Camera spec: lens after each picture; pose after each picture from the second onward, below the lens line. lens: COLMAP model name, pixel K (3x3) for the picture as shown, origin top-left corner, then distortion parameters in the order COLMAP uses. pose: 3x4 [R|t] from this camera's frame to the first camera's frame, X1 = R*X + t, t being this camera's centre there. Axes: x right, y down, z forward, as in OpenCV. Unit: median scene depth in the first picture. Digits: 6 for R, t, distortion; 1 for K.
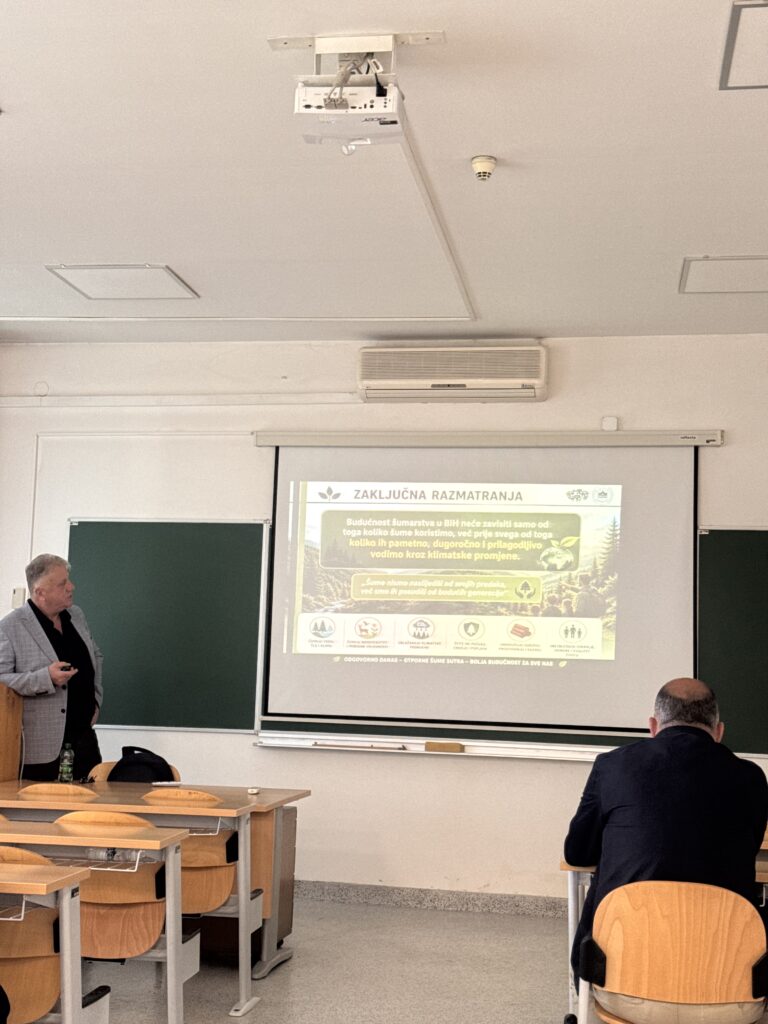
lens RADIAL K [[1411.9, 0, 384.0], [0, 1411.9, 512.0], [0, 0, 1]] dist [0.125260, -0.106403]
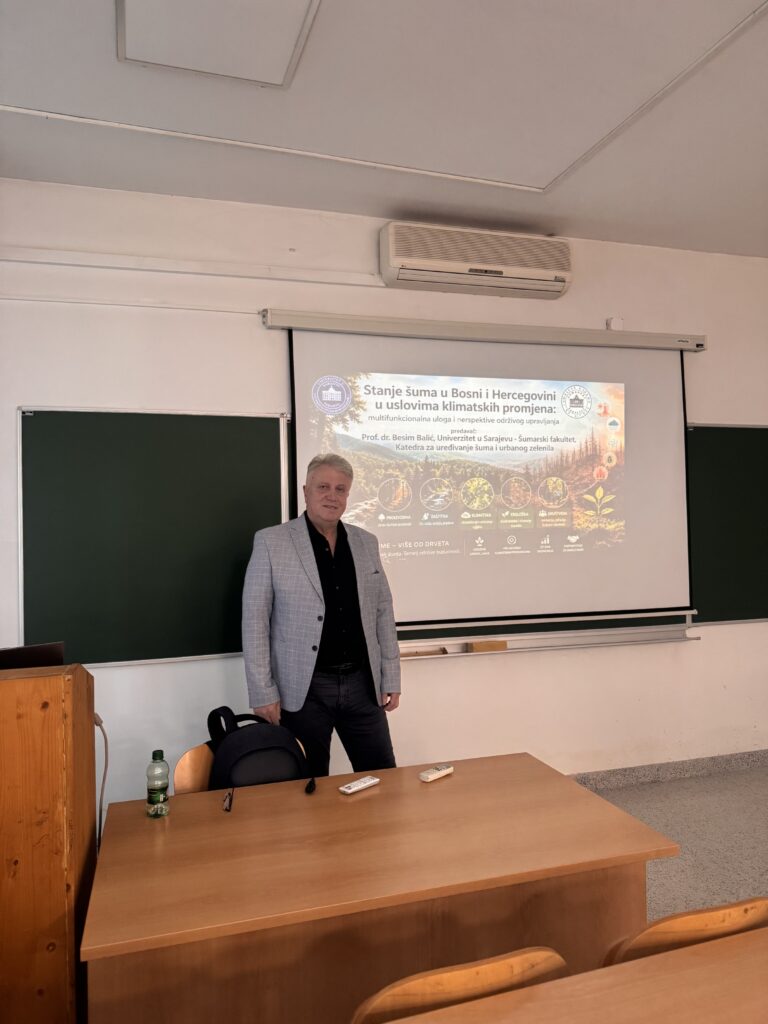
lens RADIAL K [[723.8, 0, 384.0], [0, 723.8, 512.0], [0, 0, 1]] dist [0.177136, -0.384655]
pose [[0.884988, -0.040920, 0.463812, -0.311669], [-0.001640, 0.995850, 0.090990, 0.033082], [-0.465611, -0.081286, 0.881249, 0.725592]]
